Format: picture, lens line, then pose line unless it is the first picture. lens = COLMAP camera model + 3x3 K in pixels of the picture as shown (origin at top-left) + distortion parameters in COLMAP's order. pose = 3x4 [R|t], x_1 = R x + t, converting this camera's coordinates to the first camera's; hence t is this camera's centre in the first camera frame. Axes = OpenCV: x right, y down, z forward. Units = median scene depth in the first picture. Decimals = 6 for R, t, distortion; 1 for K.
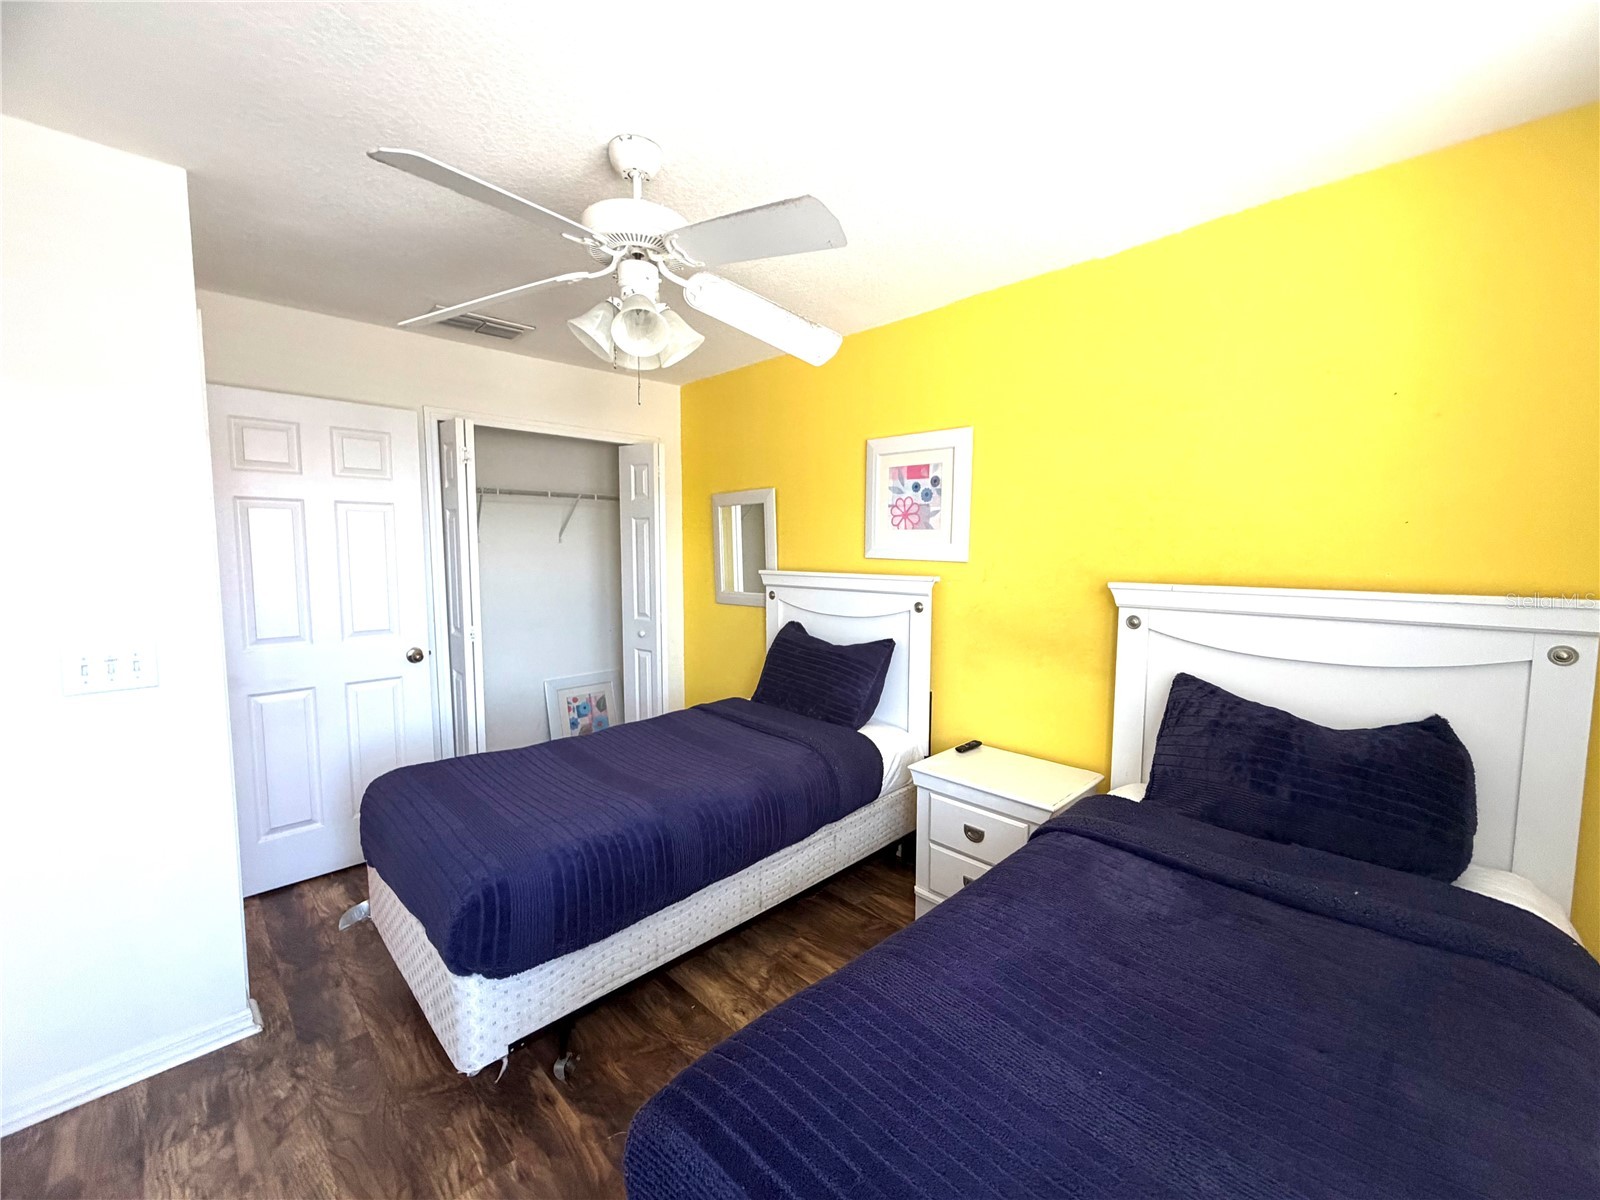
lens RADIAL K [[639.6, 0, 794.7], [0, 639.6, 600.9], [0, 0, 1]] dist [-0.000977, 0.000052]
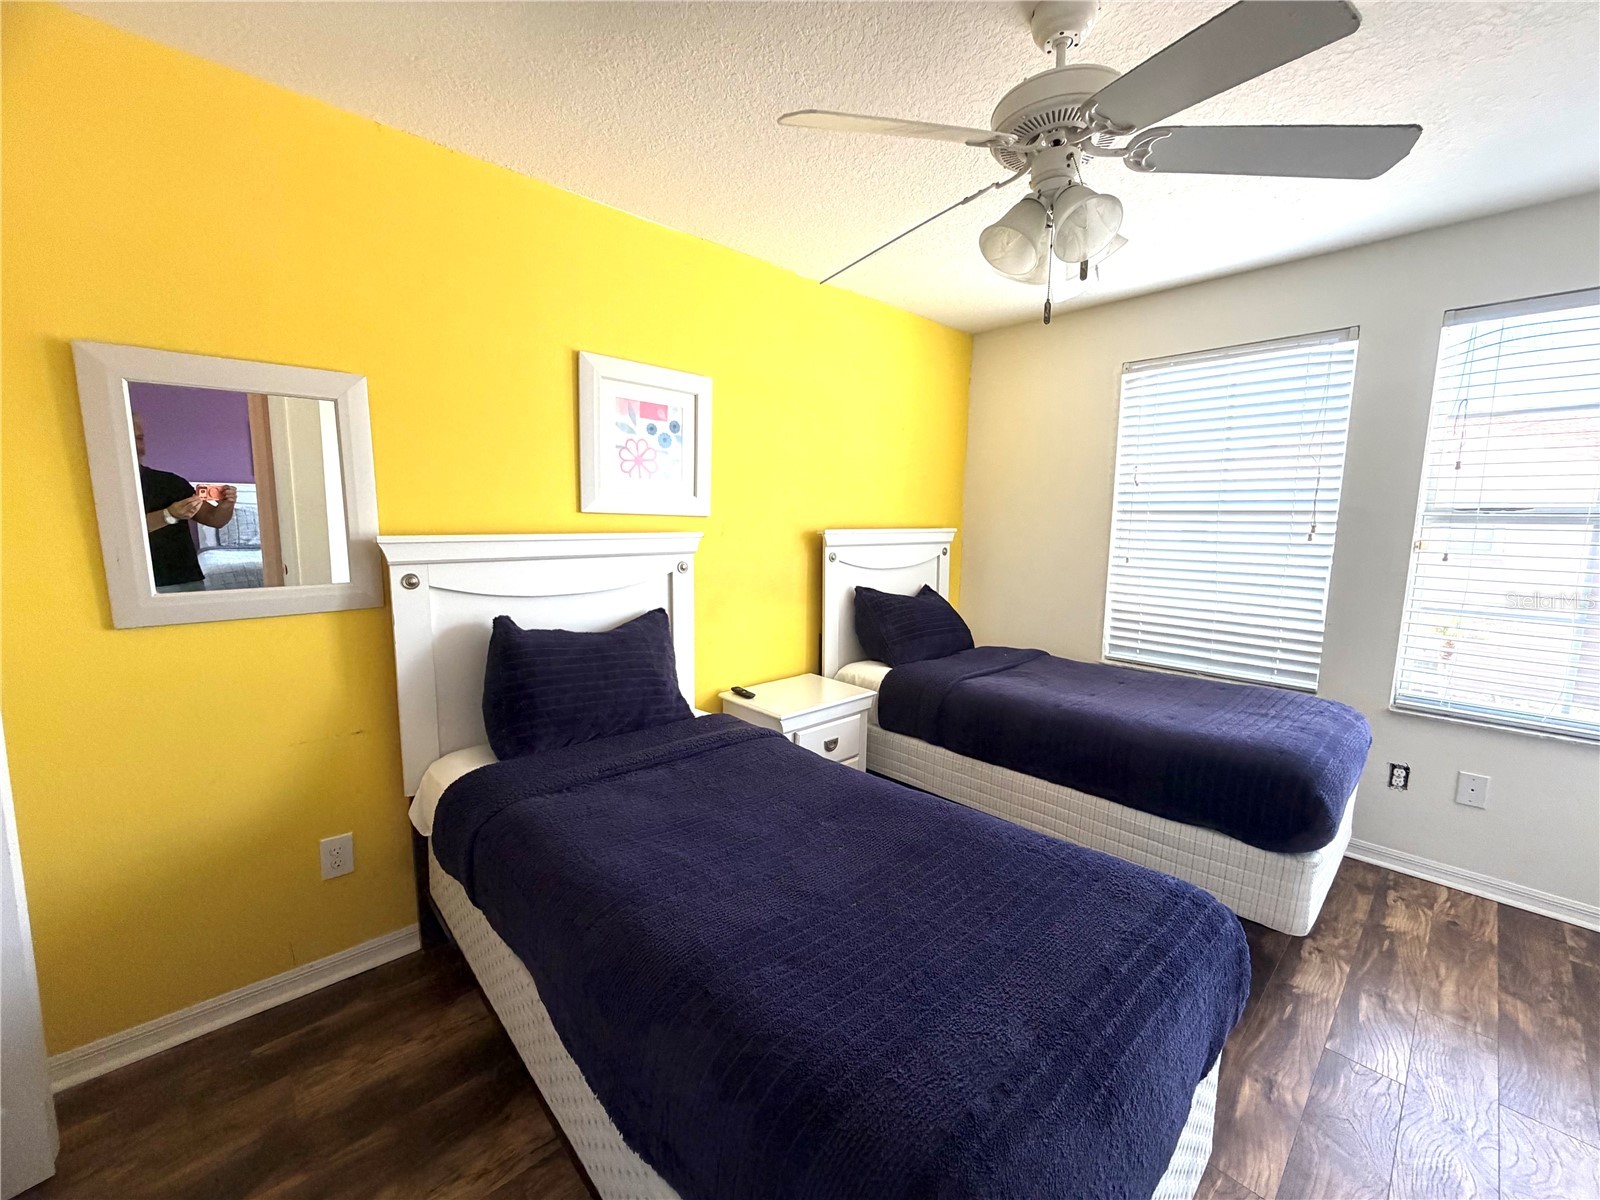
lens RADIAL K [[639.6, 0, 794.7], [0, 639.6, 600.9], [0, 0, 1]] dist [-0.000977, 0.000052]
pose [[0.035195, -0.140368, 0.989474, -0.683343], [0.065771, 0.988266, 0.137858, -0.055823], [-0.997214, 0.060227, 0.044014, 0.784911]]
